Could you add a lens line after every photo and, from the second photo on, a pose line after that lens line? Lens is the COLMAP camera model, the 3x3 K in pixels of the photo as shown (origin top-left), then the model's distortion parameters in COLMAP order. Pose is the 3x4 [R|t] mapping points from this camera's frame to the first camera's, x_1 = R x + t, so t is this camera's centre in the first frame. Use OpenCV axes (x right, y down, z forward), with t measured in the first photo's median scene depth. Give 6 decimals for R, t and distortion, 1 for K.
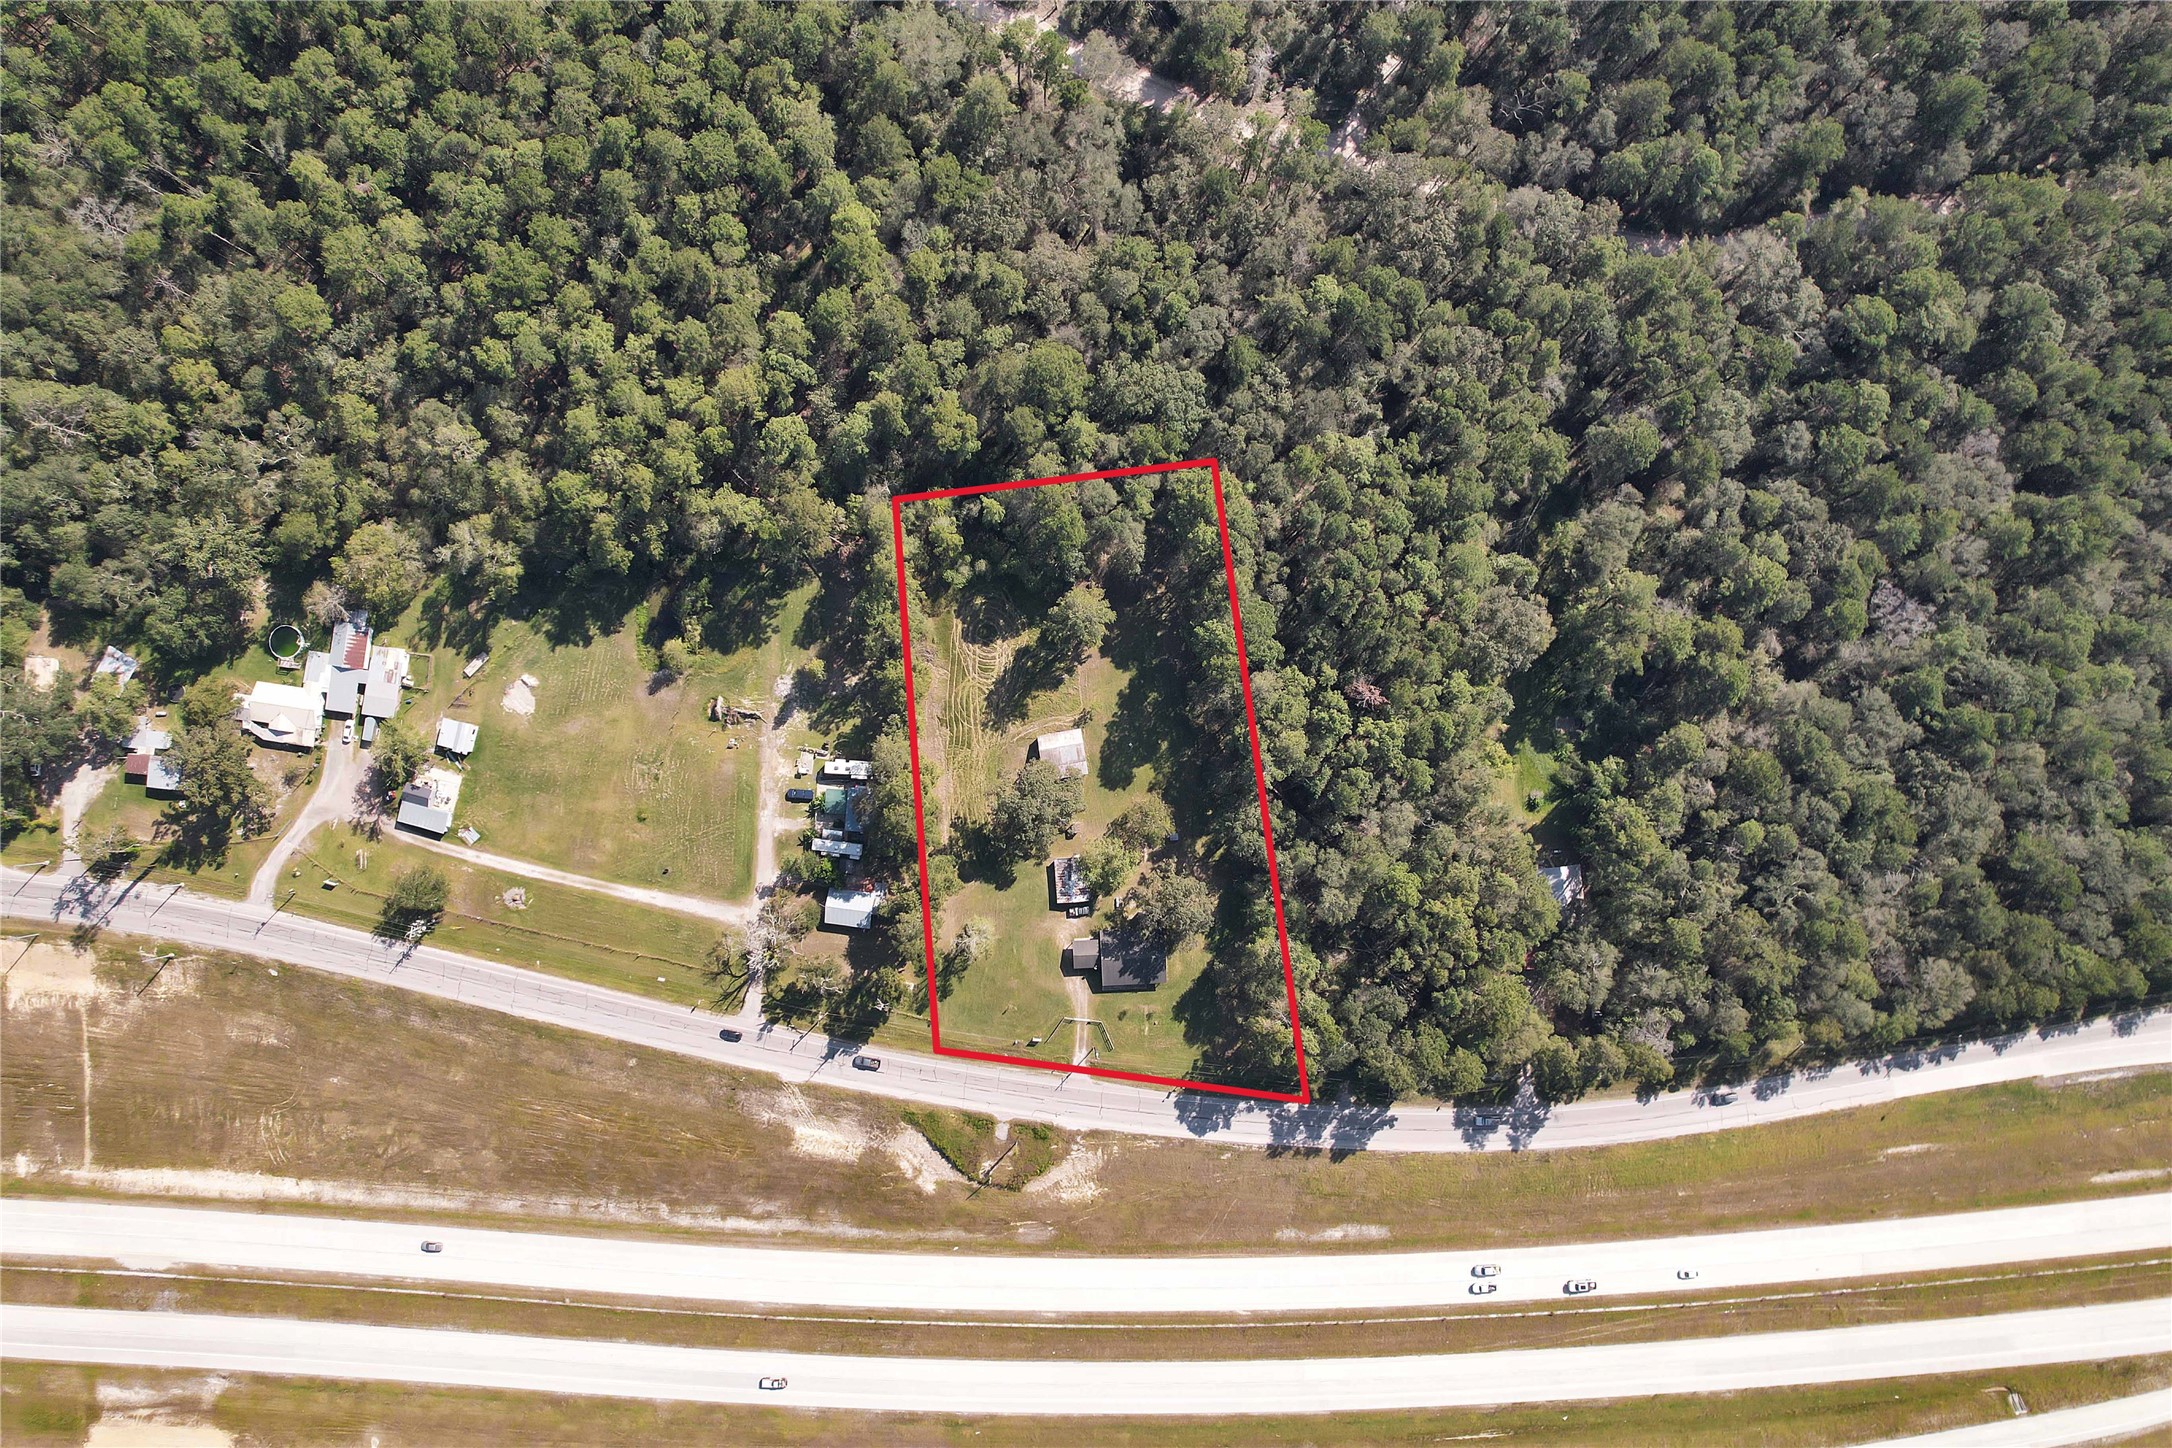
lens RADIAL K [[1374.8, 0, 1083.5], [0, 1374.8, 753.0], [0, 0, 1]] dist [-0.054785, 0.035983]
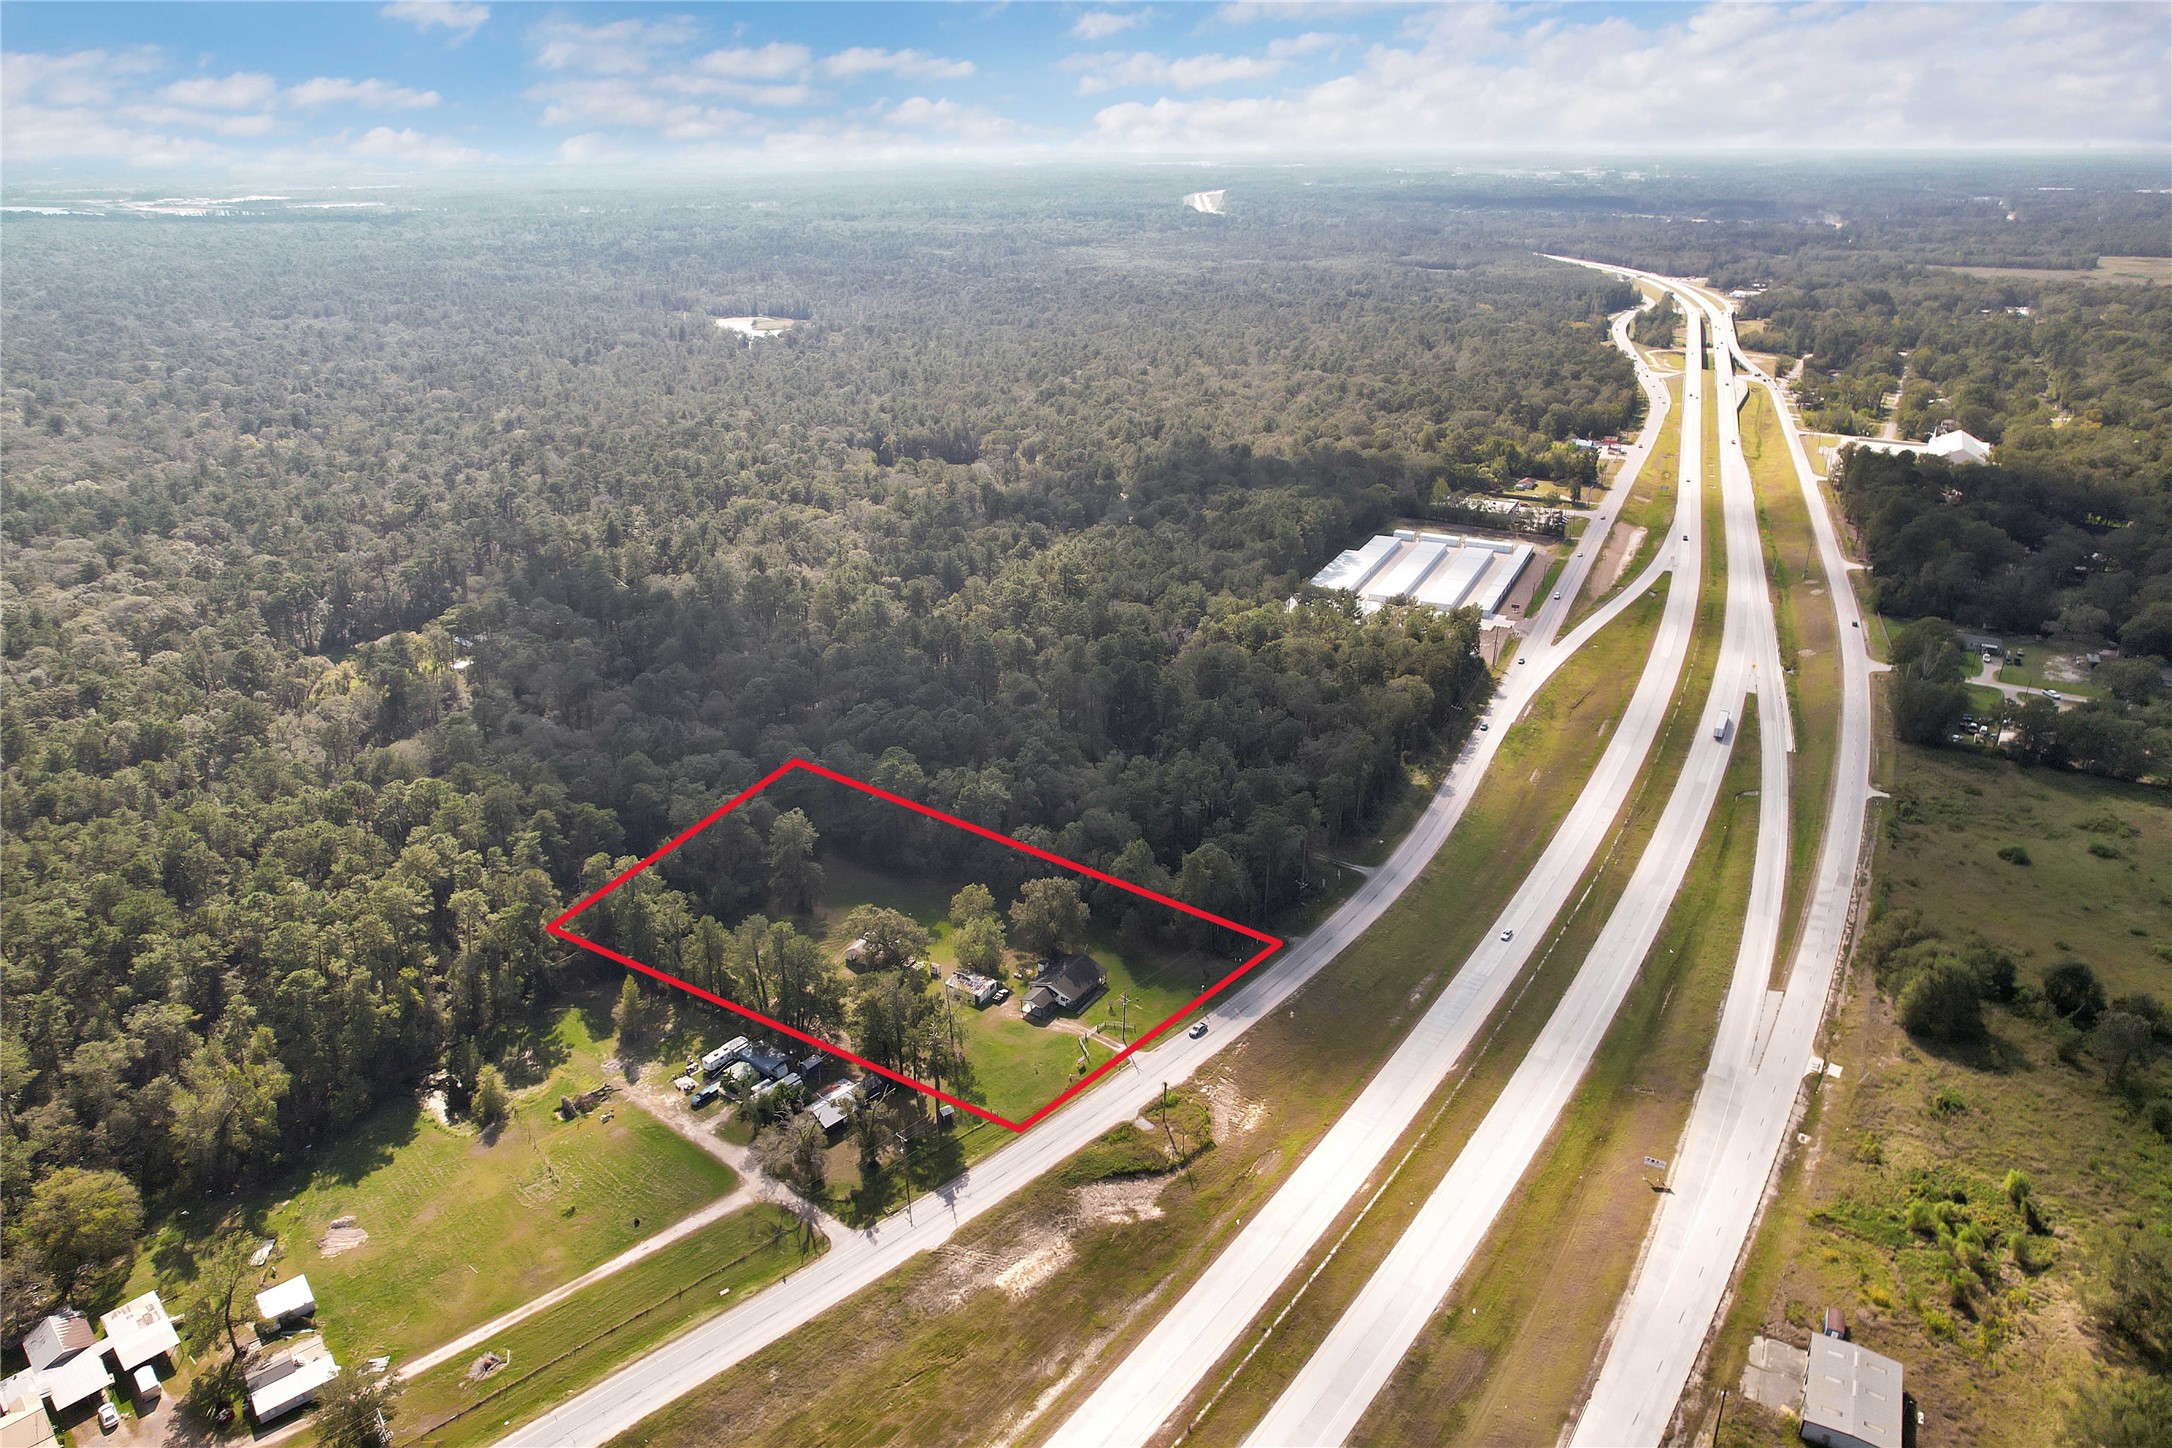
lens RADIAL K [[1373.0, 0, 1071.9], [0, 1373.0, 731.2], [0, 0, 1]] dist [-0.052250, 0.036693]
pose [[0.585525, -0.326238, 0.742111, -0.648112], [0.810617, 0.244430, -0.532122, 0.638947], [-0.007796, 0.913139, 0.407574, 0.416730]]
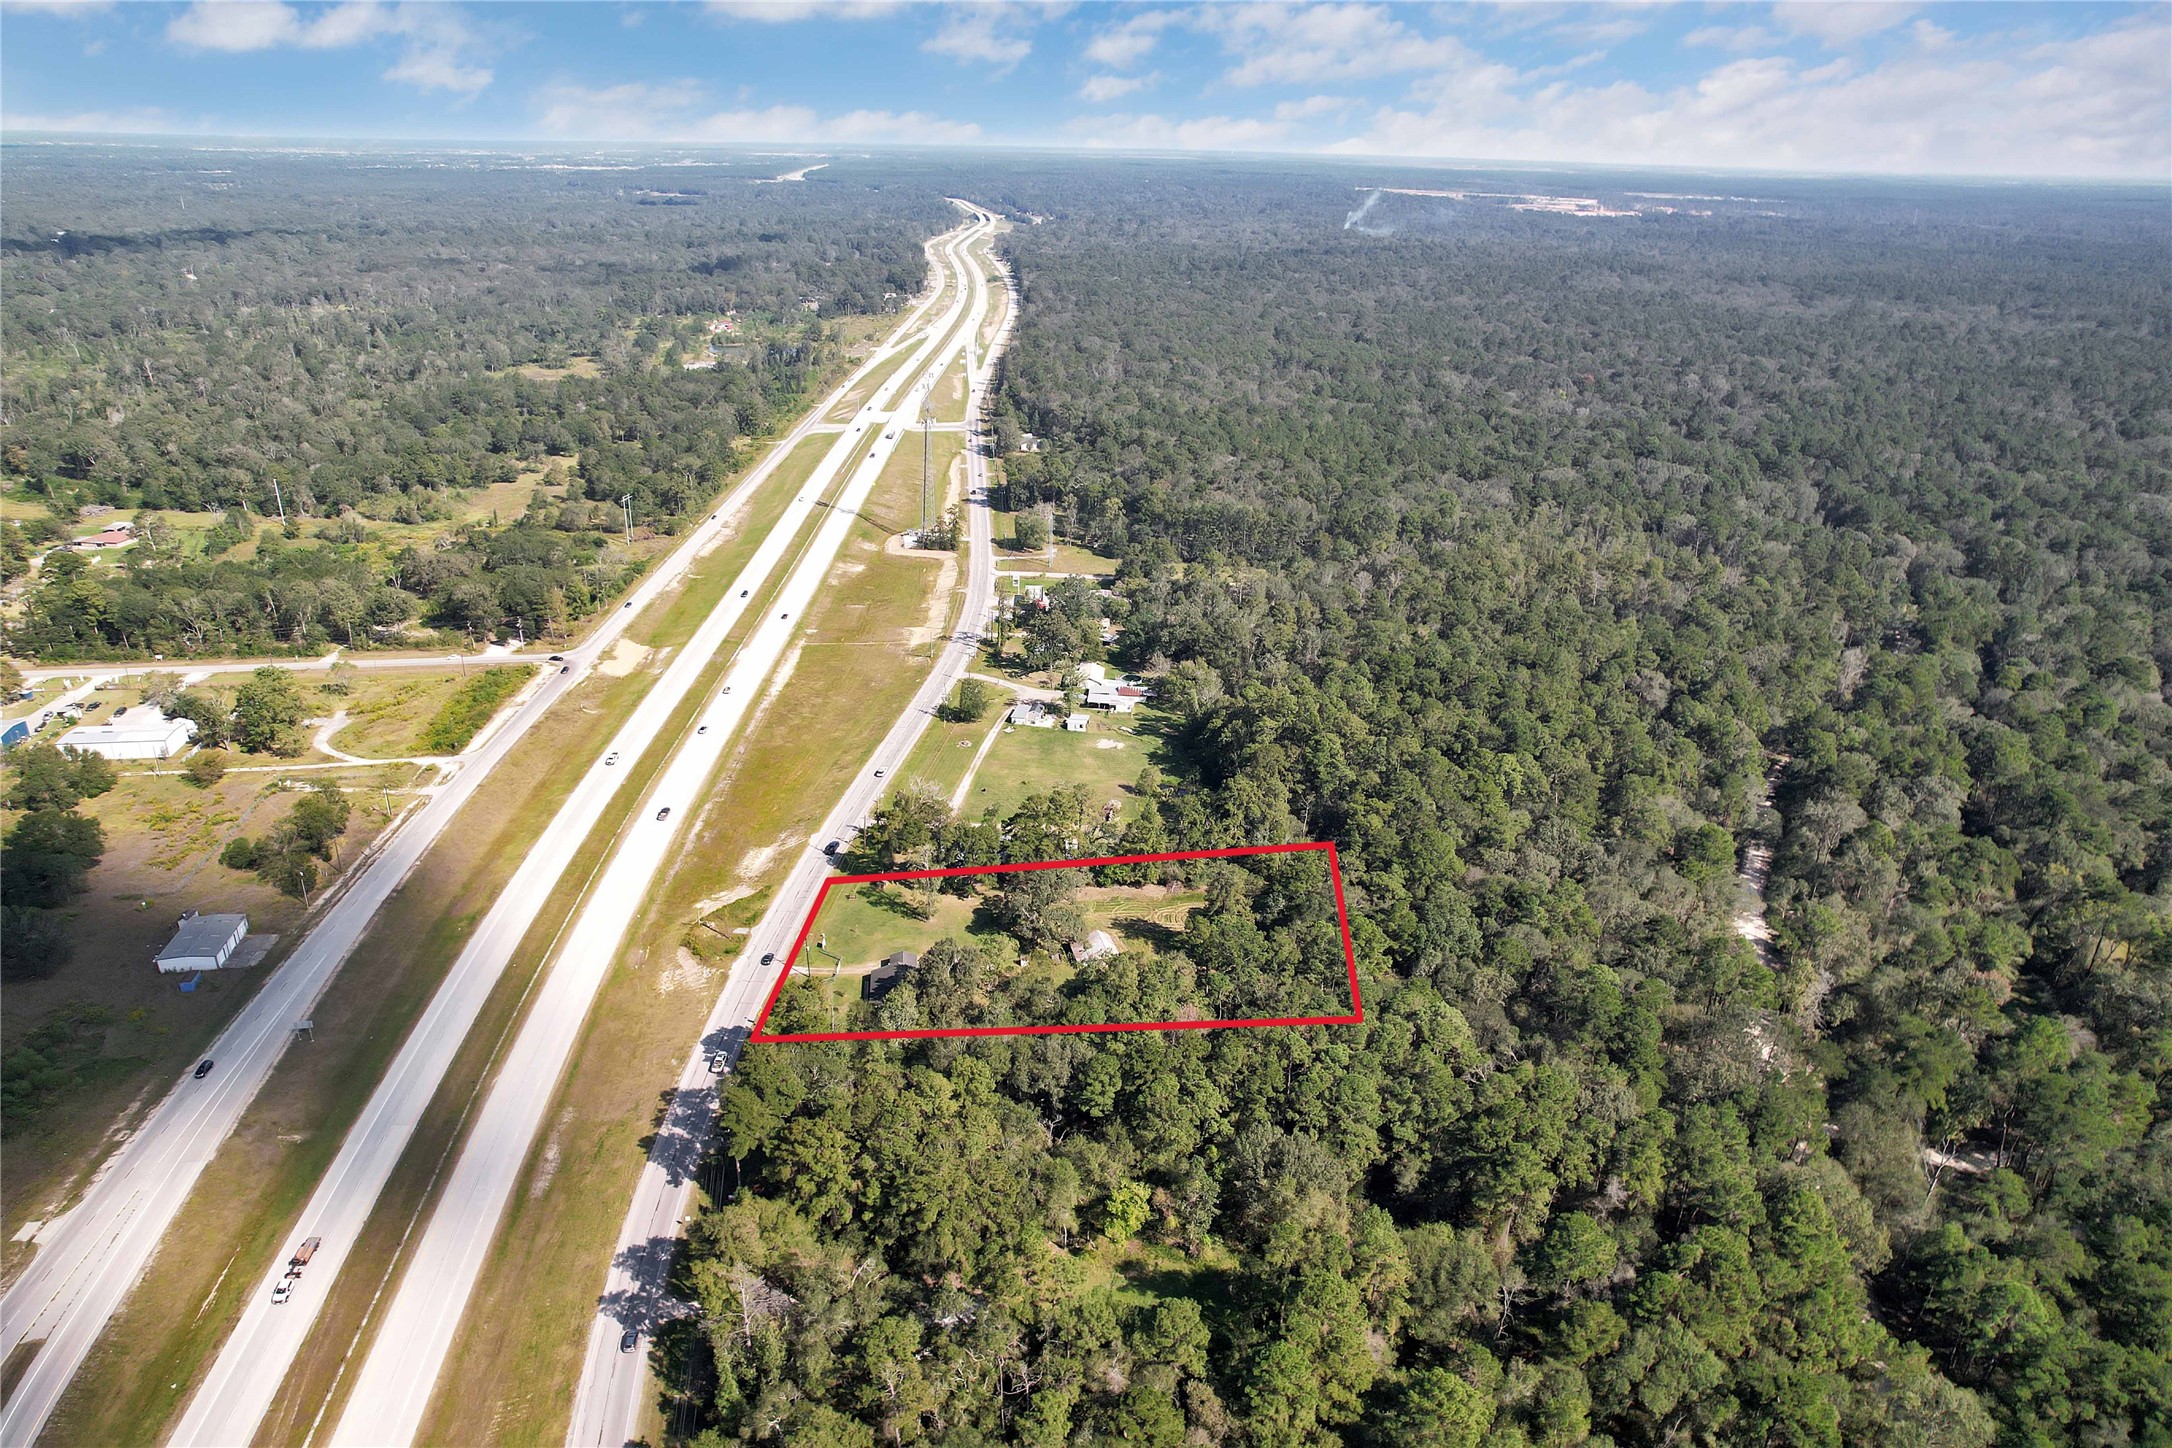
lens RADIAL K [[1374.8, 0, 1083.5], [0, 1374.8, 753.0], [0, 0, 1]] dist [-0.054785, 0.035983]
pose [[0.062610, 0.411971, -0.909043, 0.876331], [-0.997994, 0.017316, -0.060889, 0.070526], [-0.009343, 0.911032, 0.412229, 0.424680]]
